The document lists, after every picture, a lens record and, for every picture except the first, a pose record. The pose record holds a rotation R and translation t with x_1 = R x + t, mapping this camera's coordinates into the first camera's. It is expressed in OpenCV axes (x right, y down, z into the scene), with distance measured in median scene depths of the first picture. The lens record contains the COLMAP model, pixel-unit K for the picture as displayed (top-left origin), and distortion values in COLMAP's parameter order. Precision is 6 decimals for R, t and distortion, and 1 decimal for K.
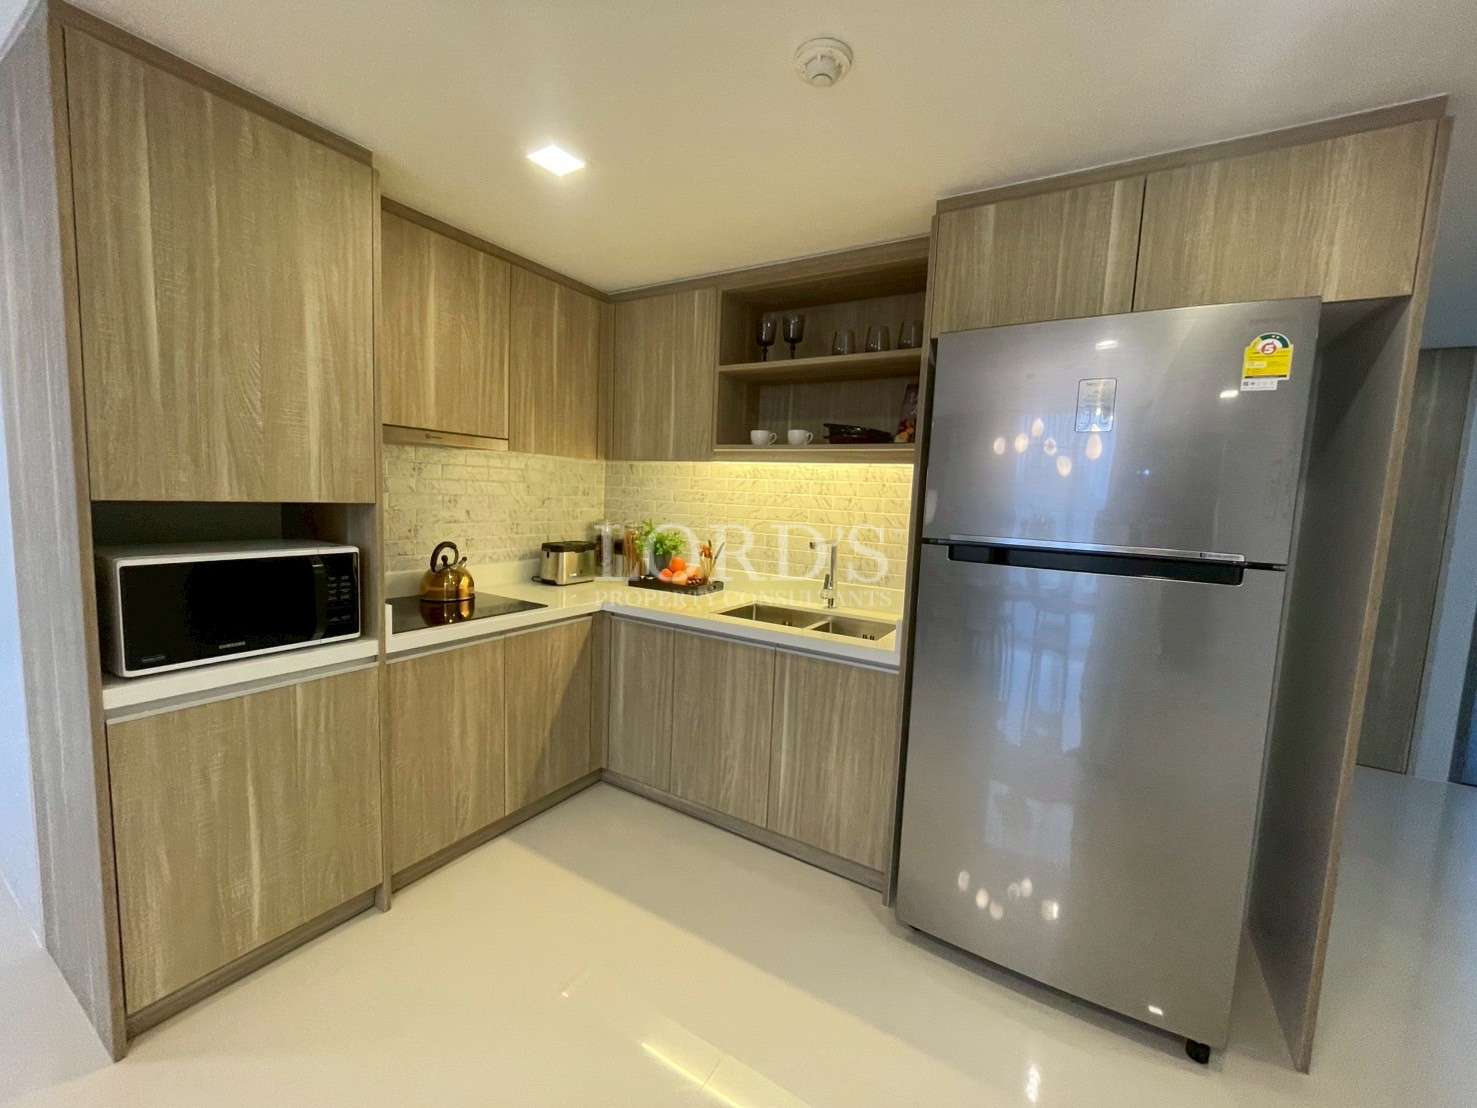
lens RADIAL K [[596.8, 0, 740.7], [0, 596.8, 550.9], [0, 0, 1]] dist [-0.003865, 0.000875]
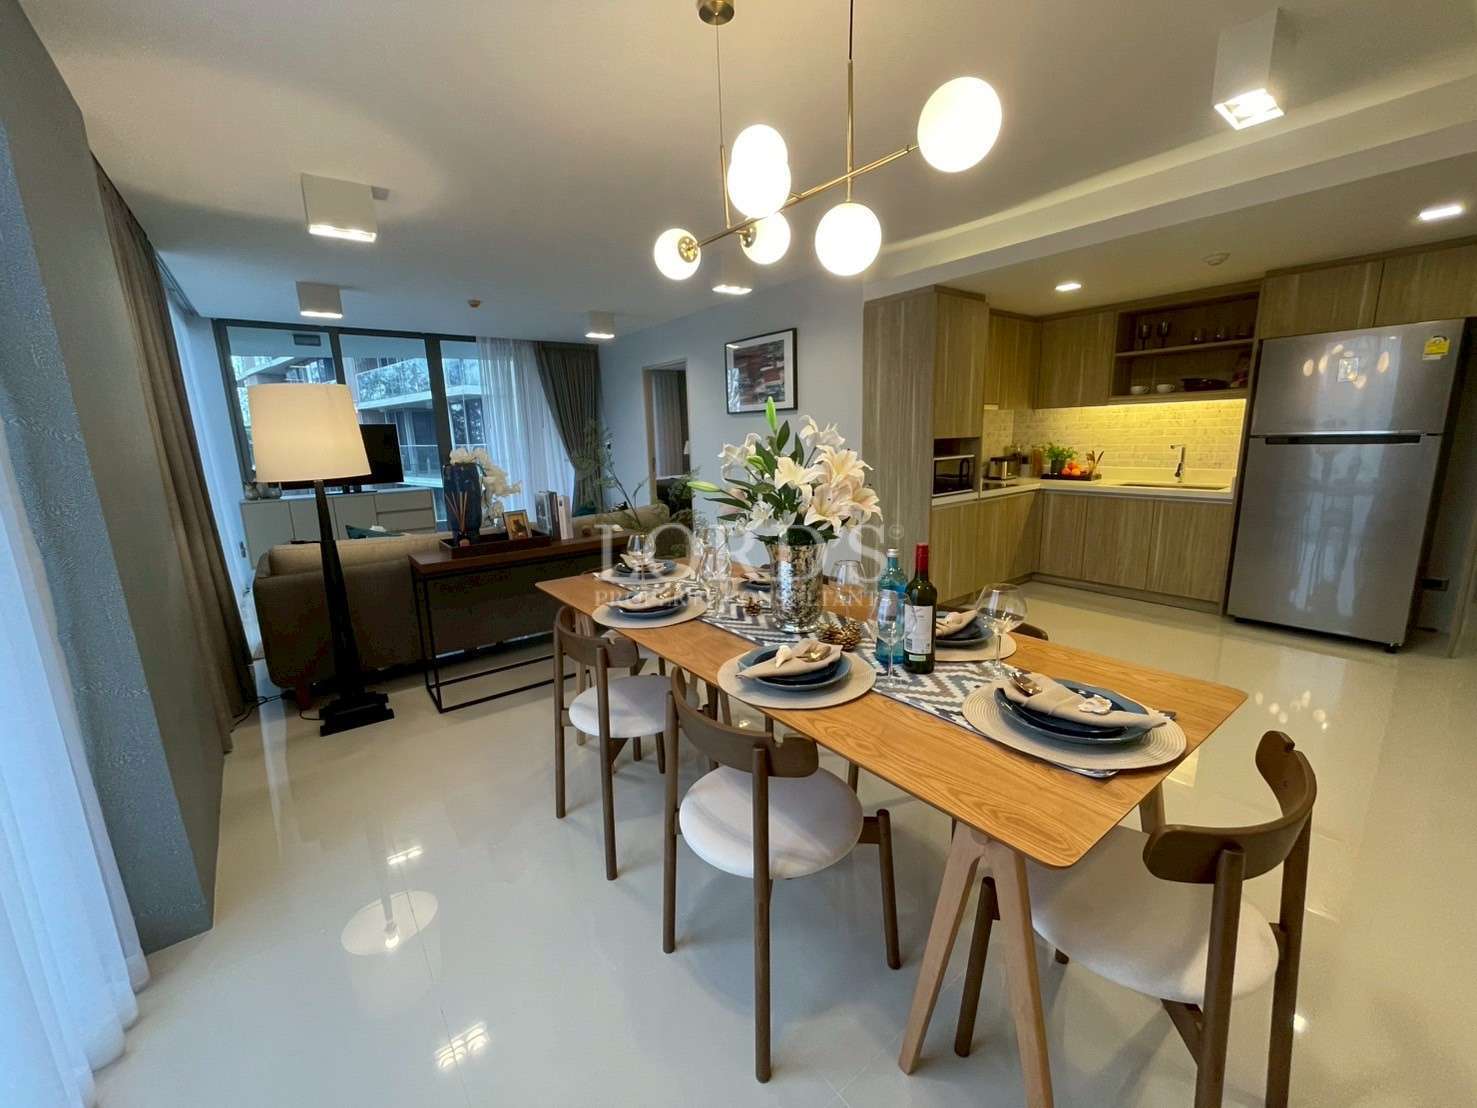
lens RADIAL K [[596.8, 0, 740.7], [0, 596.8, 550.9], [0, 0, 1]] dist [-0.003865, 0.000875]
pose [[0.930646, -0.001026, -0.365920, -0.462827], [0.036378, 0.995301, 0.089731, 0.099336], [0.364109, -0.096819, 0.926310, -1.265813]]
